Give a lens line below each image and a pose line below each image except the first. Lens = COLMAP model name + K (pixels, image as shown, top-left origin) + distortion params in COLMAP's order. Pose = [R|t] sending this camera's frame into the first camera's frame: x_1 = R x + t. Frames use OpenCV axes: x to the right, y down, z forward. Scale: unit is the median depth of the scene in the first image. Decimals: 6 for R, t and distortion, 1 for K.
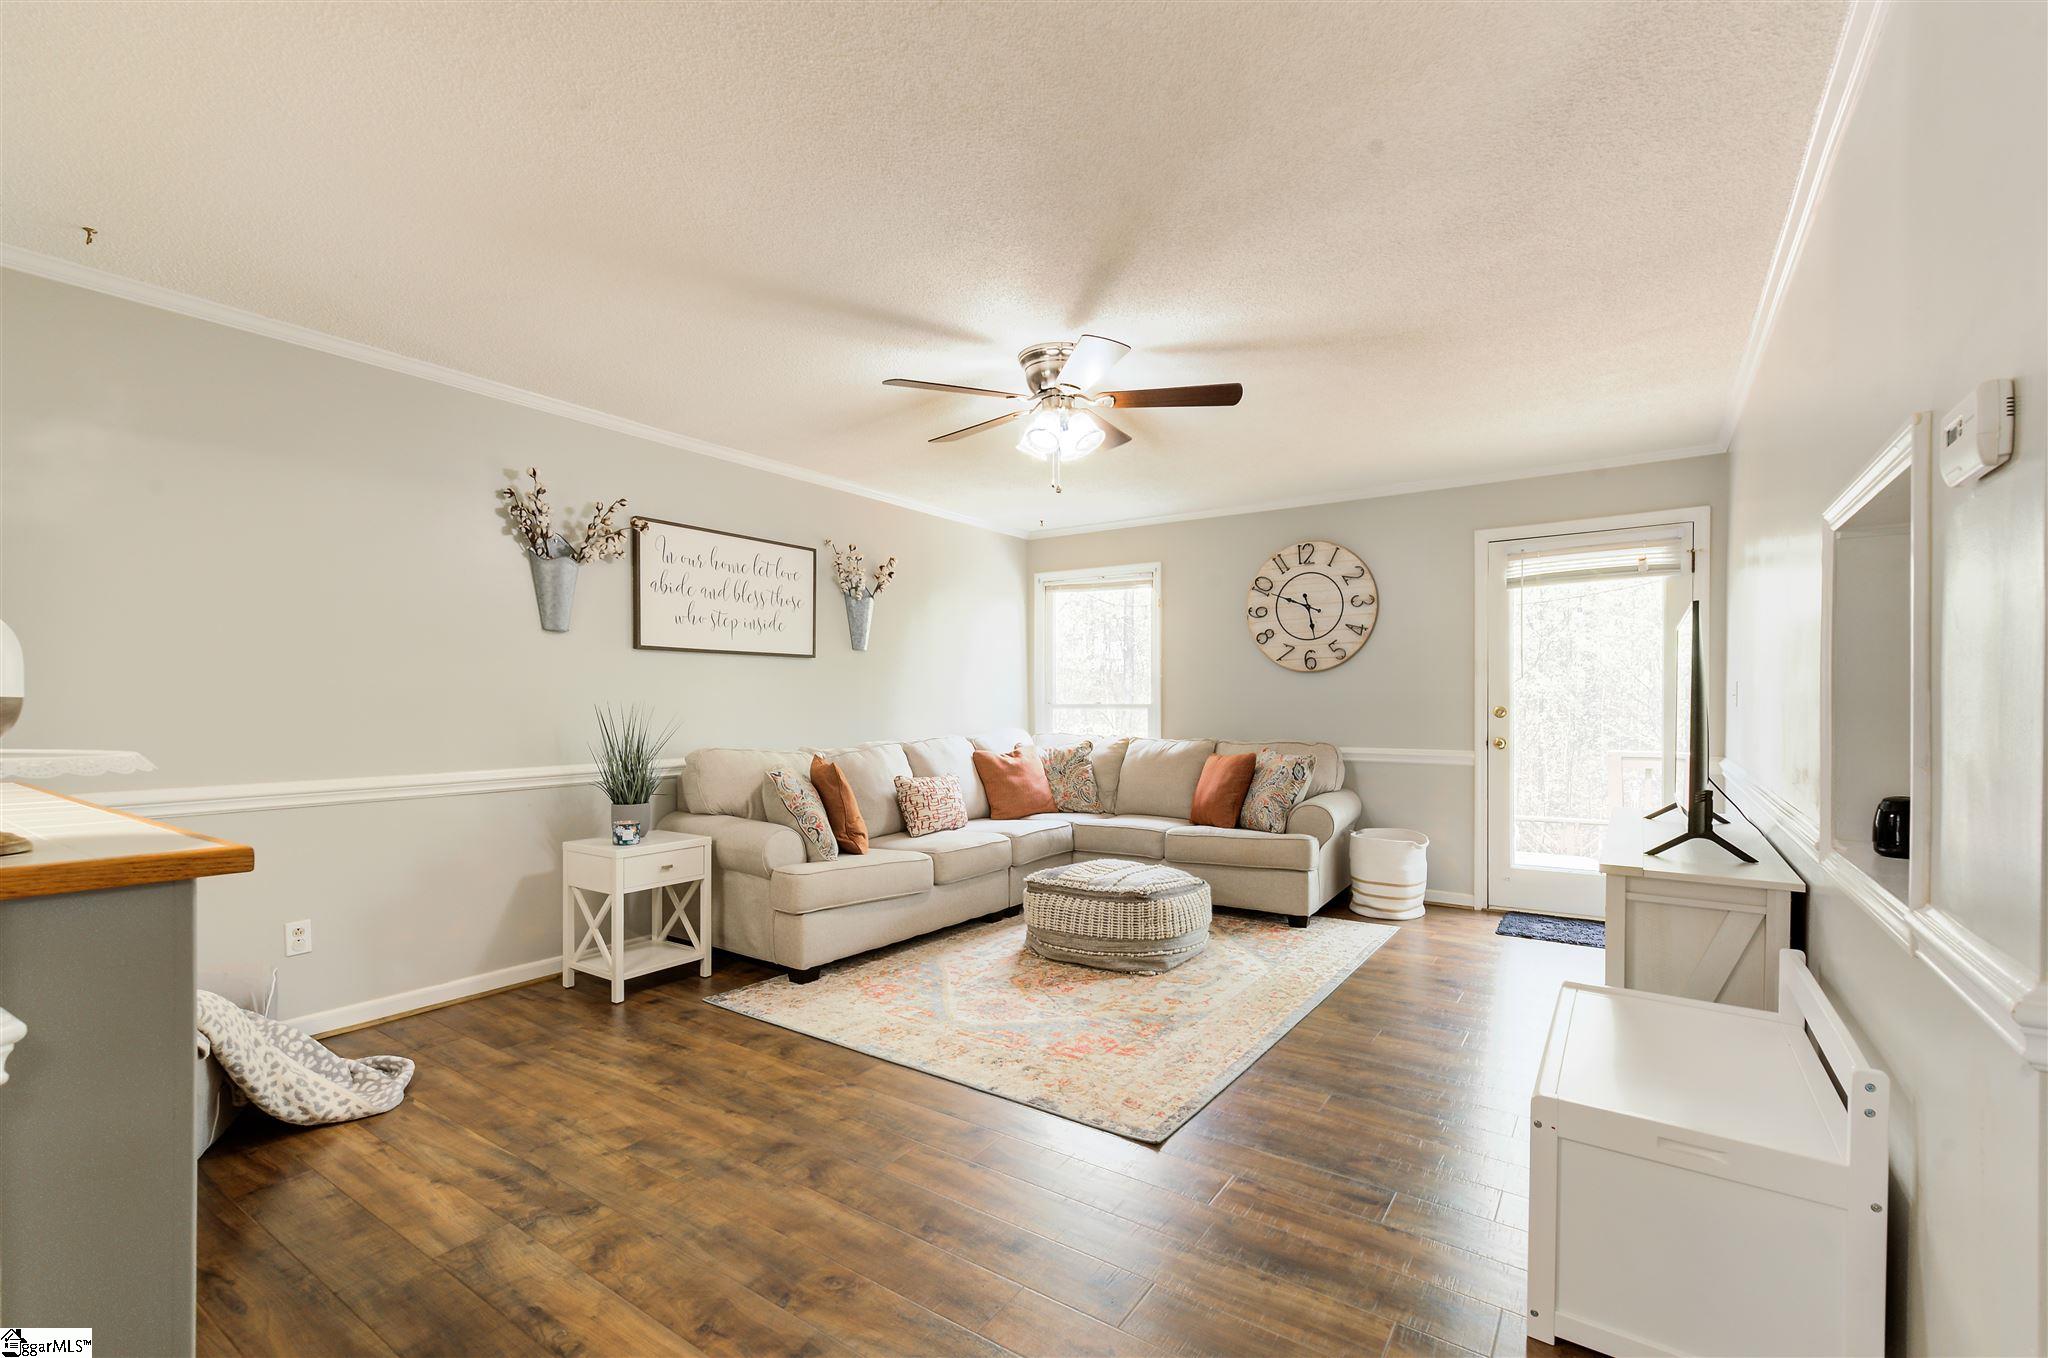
lens RADIAL K [[909.0, 0, 1022.2], [0, 909.0, 697.0], [0, 0, 1]] dist [-0.003757, 0.000187]
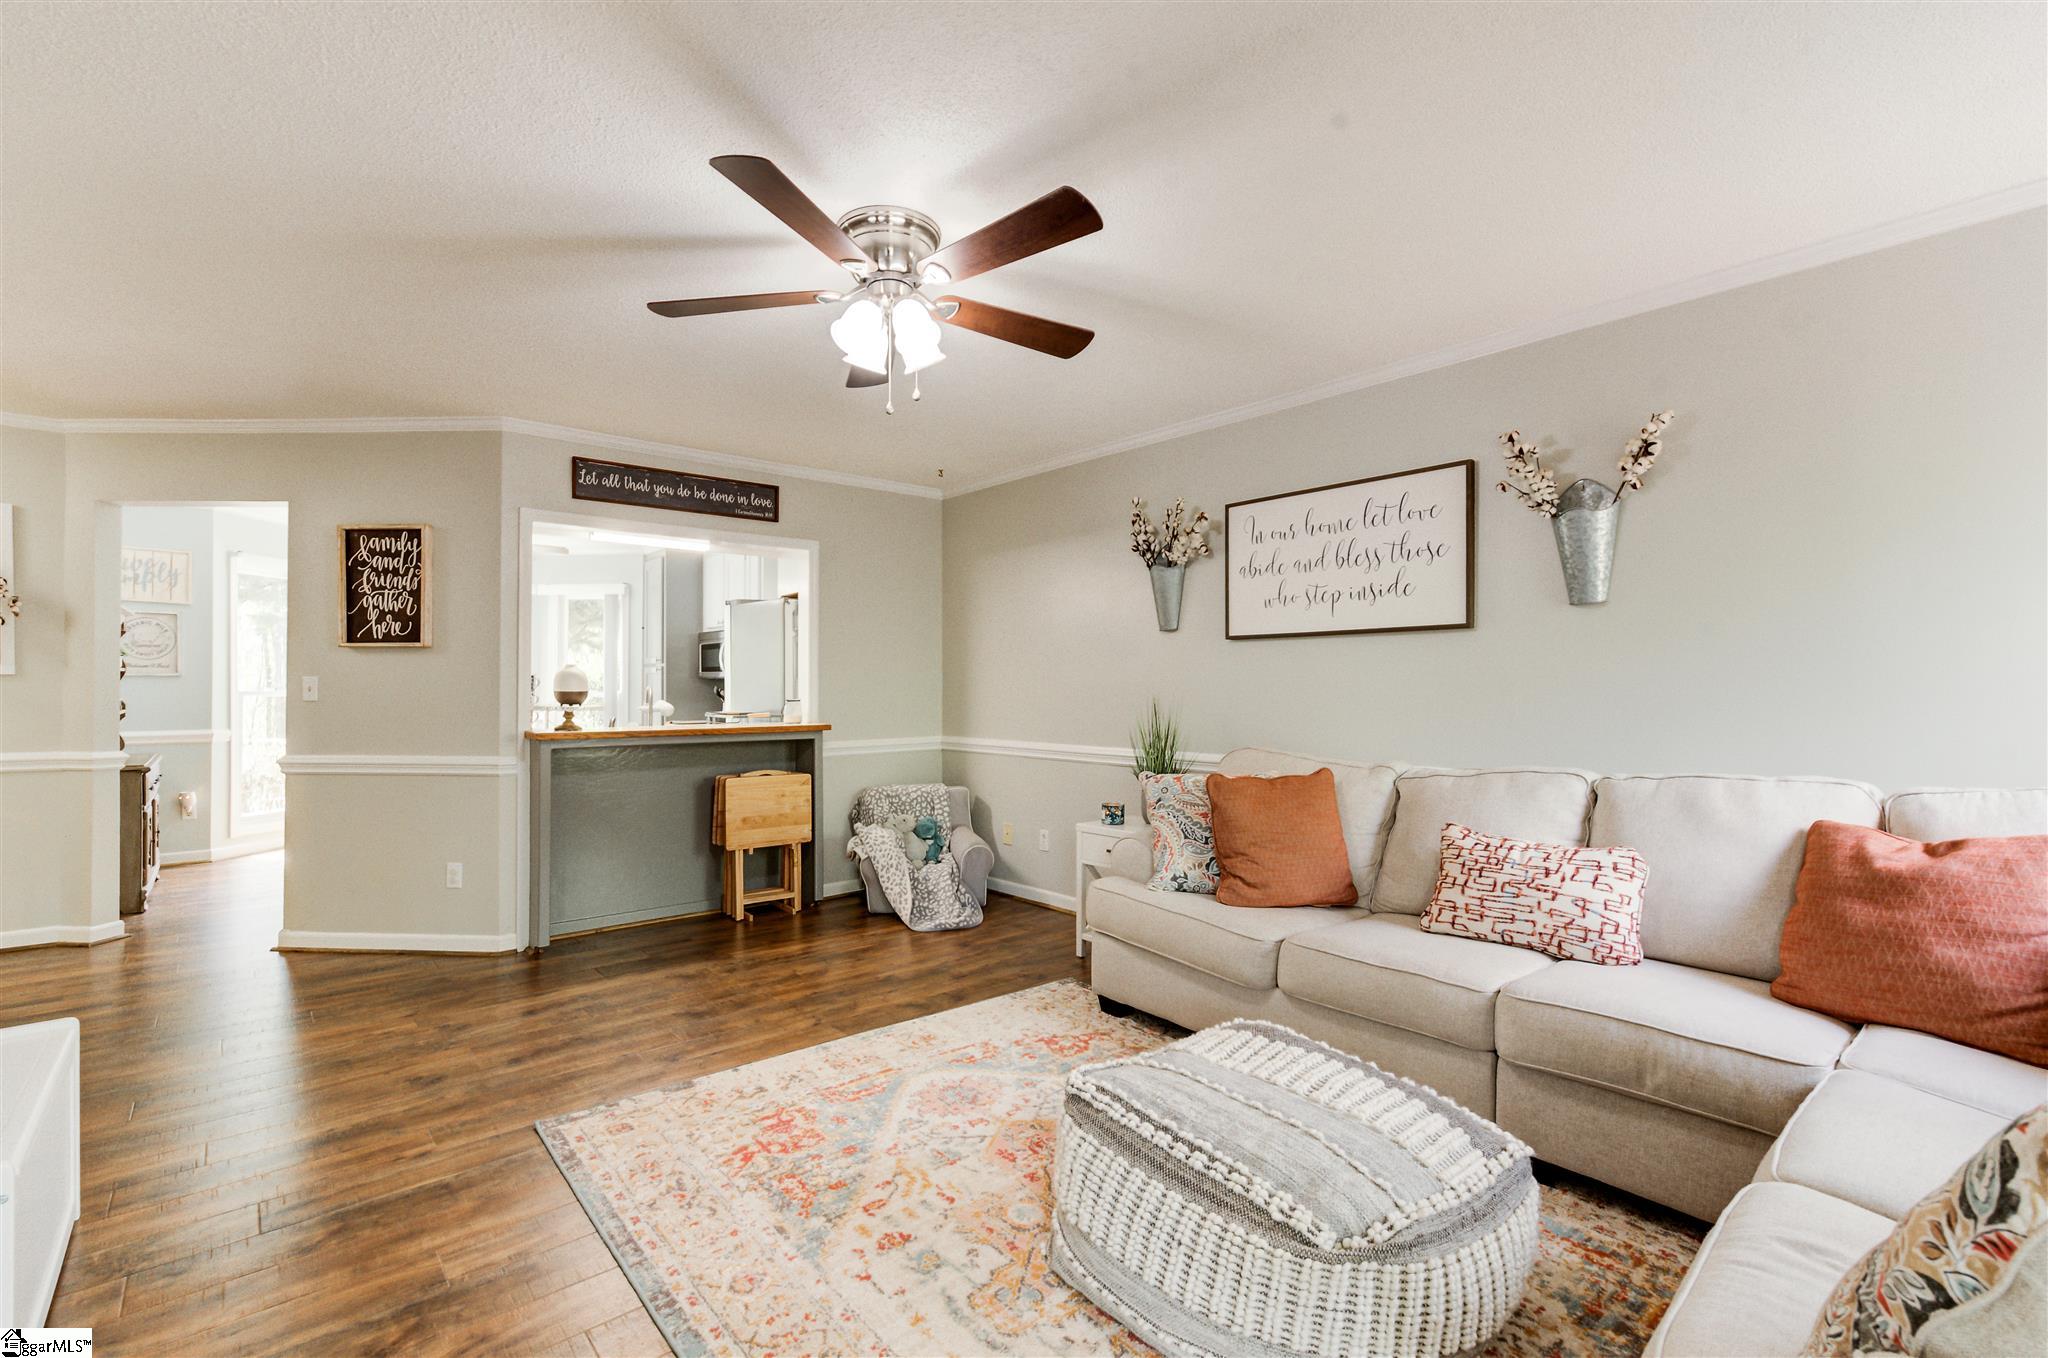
lens RADIAL K [[909.0, 0, 1023.8], [0, 909.0, 679.6], [0, 0, 1]] dist [-0.003757, 0.000187]
pose [[-0.257617, -0.015941, -0.966115, 0.707092], [0.000402, 0.999862, -0.016605, 0.007266], [0.966247, -0.004666, -0.257575, 1.269915]]
